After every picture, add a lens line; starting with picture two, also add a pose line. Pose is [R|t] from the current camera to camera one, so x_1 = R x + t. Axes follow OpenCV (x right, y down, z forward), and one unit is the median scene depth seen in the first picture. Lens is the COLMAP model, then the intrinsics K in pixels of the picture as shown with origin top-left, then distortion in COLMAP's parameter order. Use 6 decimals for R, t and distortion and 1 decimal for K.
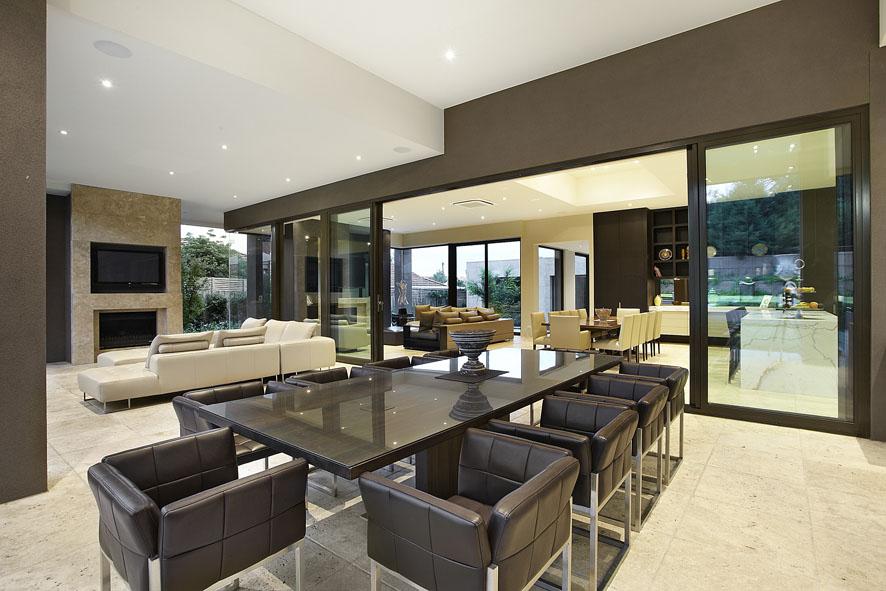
lens RADIAL K [[445.8, 0, 455.4], [0, 445.8, 295.1], [0, 0, 1]] dist [0.000156, -0.000062]
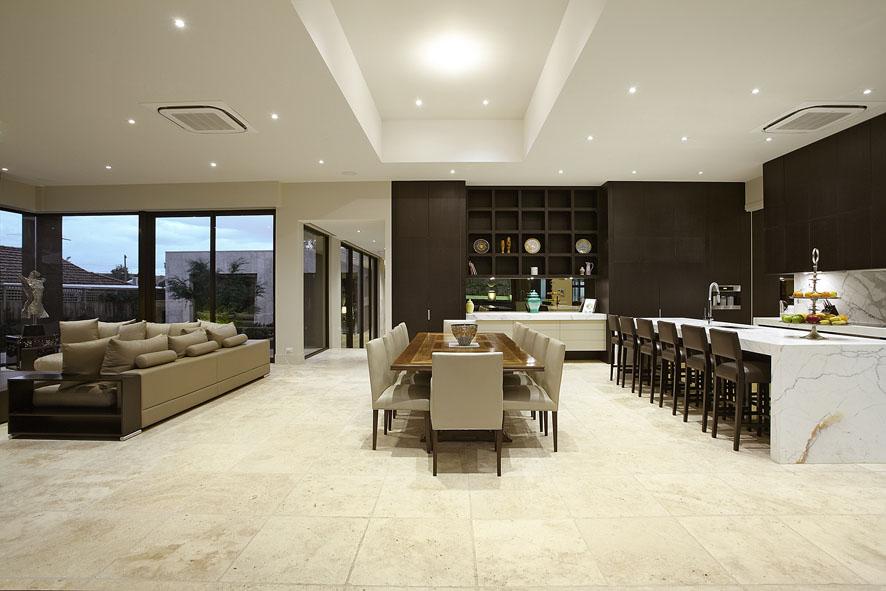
lens RADIAL K [[425.8, 0, 443.0], [0, 425.8, 295.5], [0, 0, 1]] dist [-0.038700, 0.000168]
pose [[0.812973, -0.001684, 0.582299, -0.013209], [0.002978, 0.999995, -0.001266, -0.004971], [-0.582294, 0.002763, 0.812974, 0.437023]]
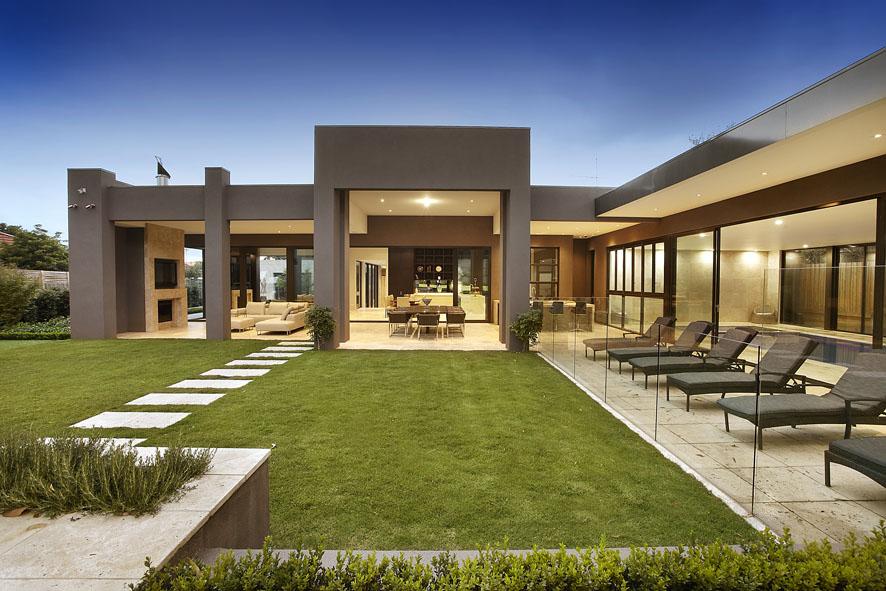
lens RADIAL K [[417.2, 0, 443.0], [0, 417.2, 295.5], [0, 0, 1]] dist [-0.000088, 0.000006]
pose [[0.799760, -0.014949, 0.600133, -0.650727], [-0.004133, 0.999529, 0.030406, -0.023486], [-0.600305, -0.026798, 0.799322, -0.678354]]
